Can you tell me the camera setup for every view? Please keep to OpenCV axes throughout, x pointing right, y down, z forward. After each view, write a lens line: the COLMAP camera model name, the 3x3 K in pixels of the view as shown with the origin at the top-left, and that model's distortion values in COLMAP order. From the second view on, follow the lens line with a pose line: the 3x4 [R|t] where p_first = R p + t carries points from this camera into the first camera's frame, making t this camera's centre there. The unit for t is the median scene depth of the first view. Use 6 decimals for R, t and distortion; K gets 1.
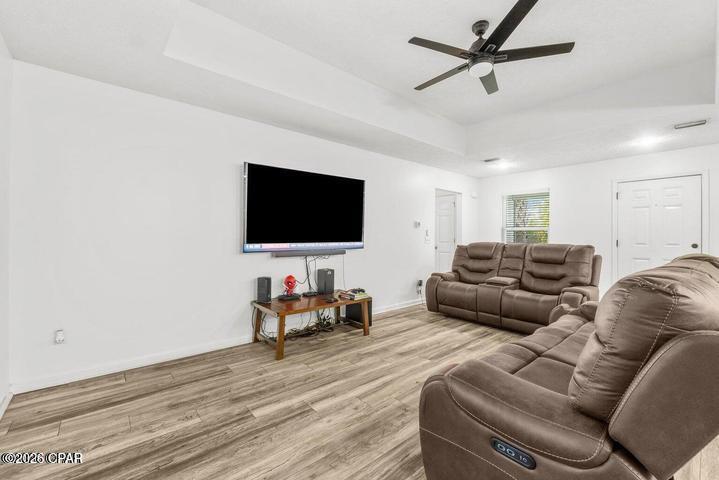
lens RADIAL K [[307.2, 0, 361.5], [0, 307.2, 235.3], [0, 0, 1]] dist [-0.004021, -0.000304]
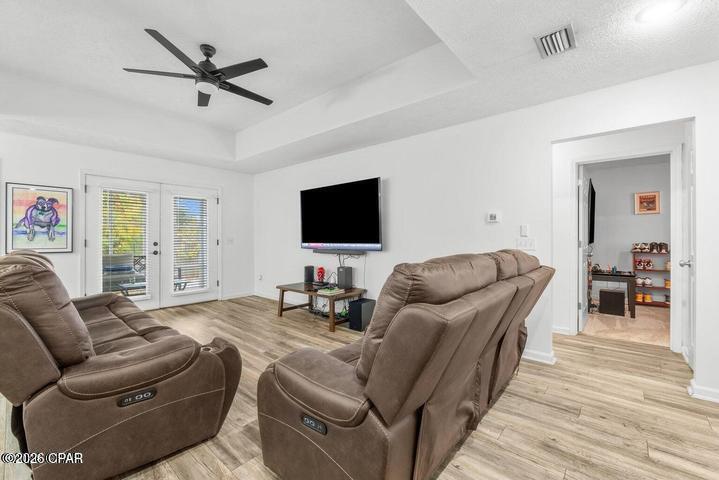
lens RADIAL K [[307.2, 0, 356.1], [0, 307.2, 236.3], [0, 0, 1]] dist [-0.004021, -0.000304]
pose [[0.135024, -0.007075, -0.990817, 1.134418], [-0.000626, 0.999974, -0.007226, 0.007239], [0.990842, 0.001596, 0.135016, 0.997435]]
